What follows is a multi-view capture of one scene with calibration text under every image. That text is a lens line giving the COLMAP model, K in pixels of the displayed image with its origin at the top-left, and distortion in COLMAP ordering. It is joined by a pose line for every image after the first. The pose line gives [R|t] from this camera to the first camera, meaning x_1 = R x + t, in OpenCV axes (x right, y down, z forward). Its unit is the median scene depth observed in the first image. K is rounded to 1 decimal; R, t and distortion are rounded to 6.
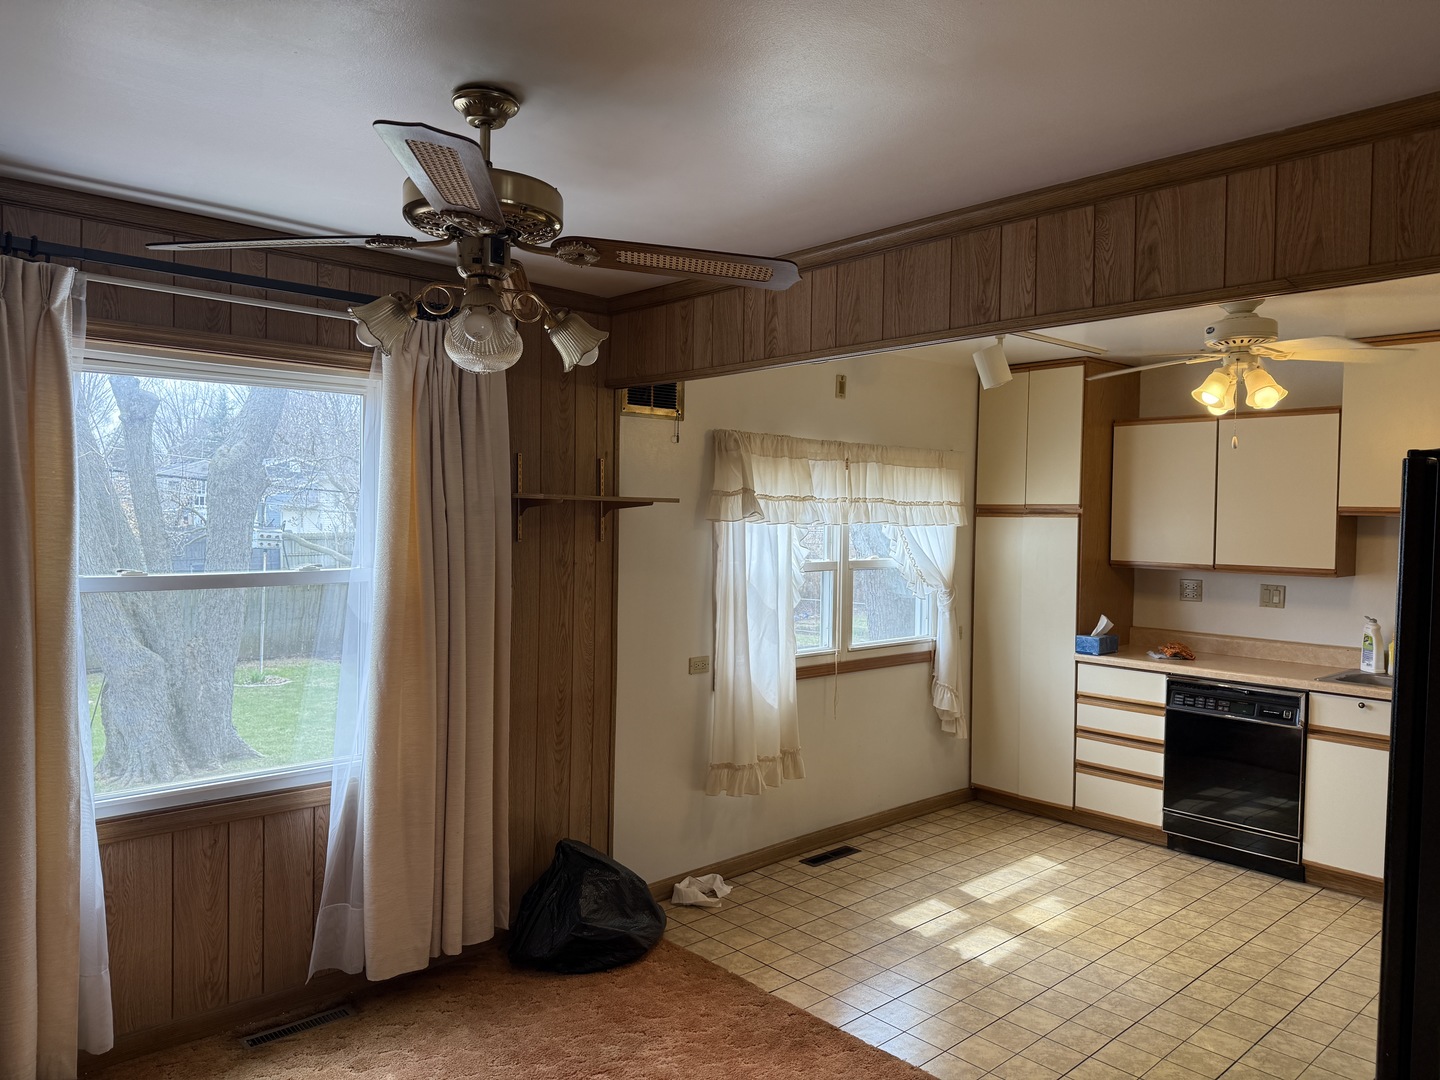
lens RADIAL K [[995.6, 0, 714.1], [0, 995.6, 545.1], [0, 0, 1]] dist [-0.003404, -0.006382]
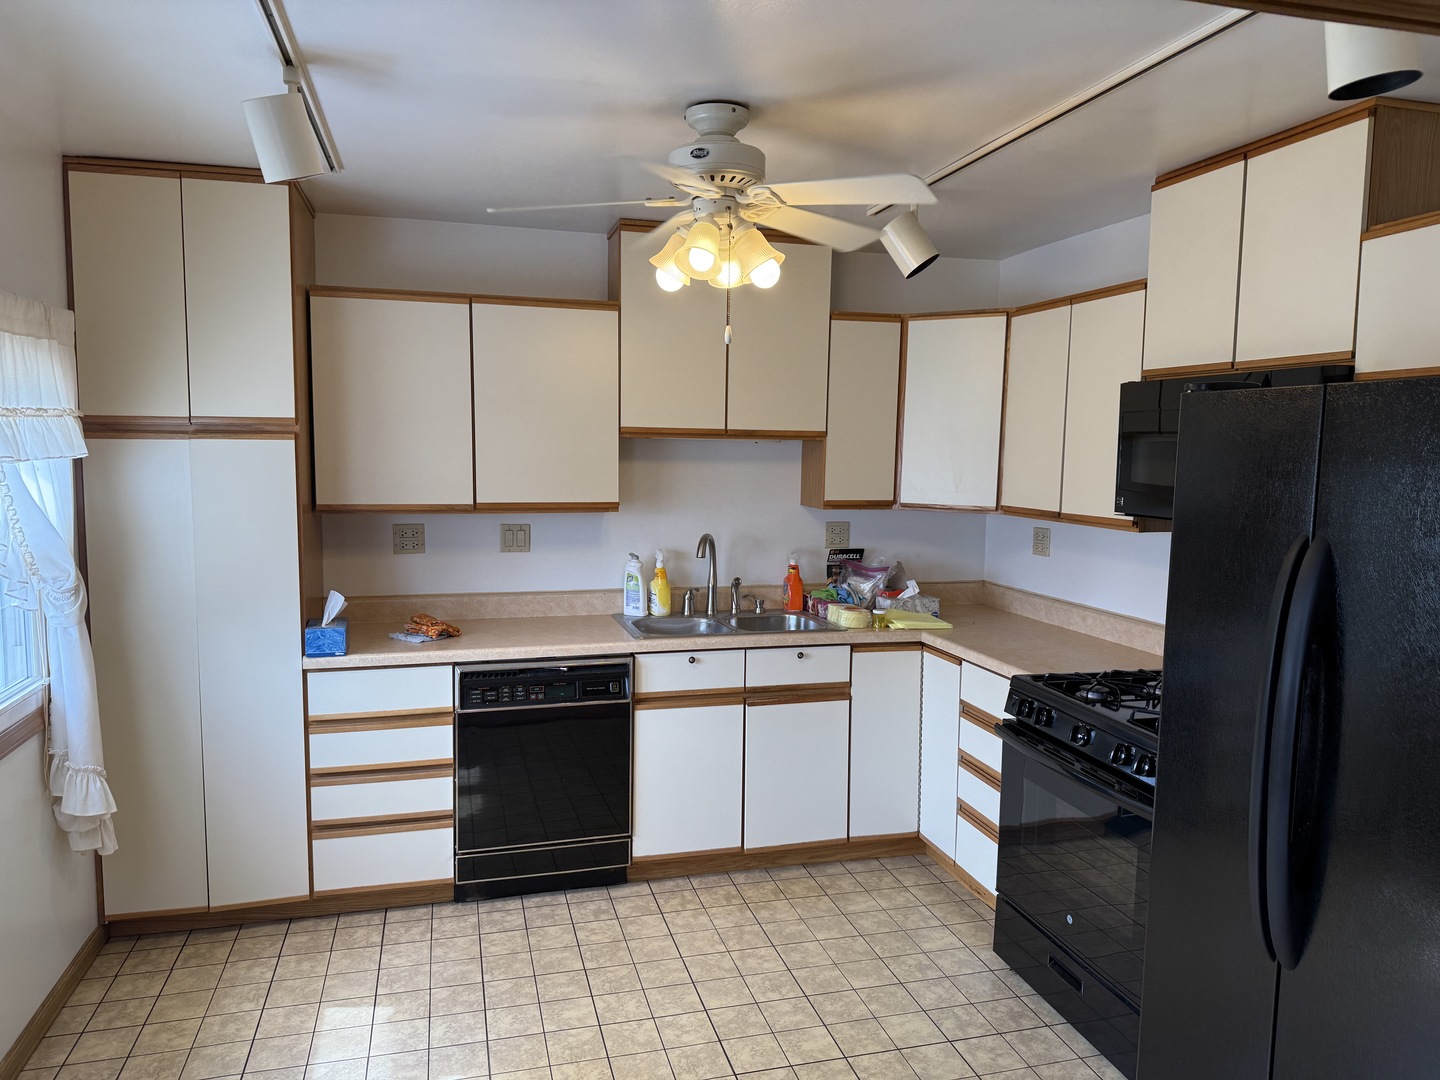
lens RADIAL K [[995.6, 0, 714.1], [0, 995.6, 545.1], [0, 0, 1]] dist [-0.003404, -0.006382]
pose [[0.465713, -0.097947, 0.879499, -0.061839], [0.035104, 0.995118, 0.092235, -0.010722], [-0.884239, -0.012081, 0.466878, 0.502277]]
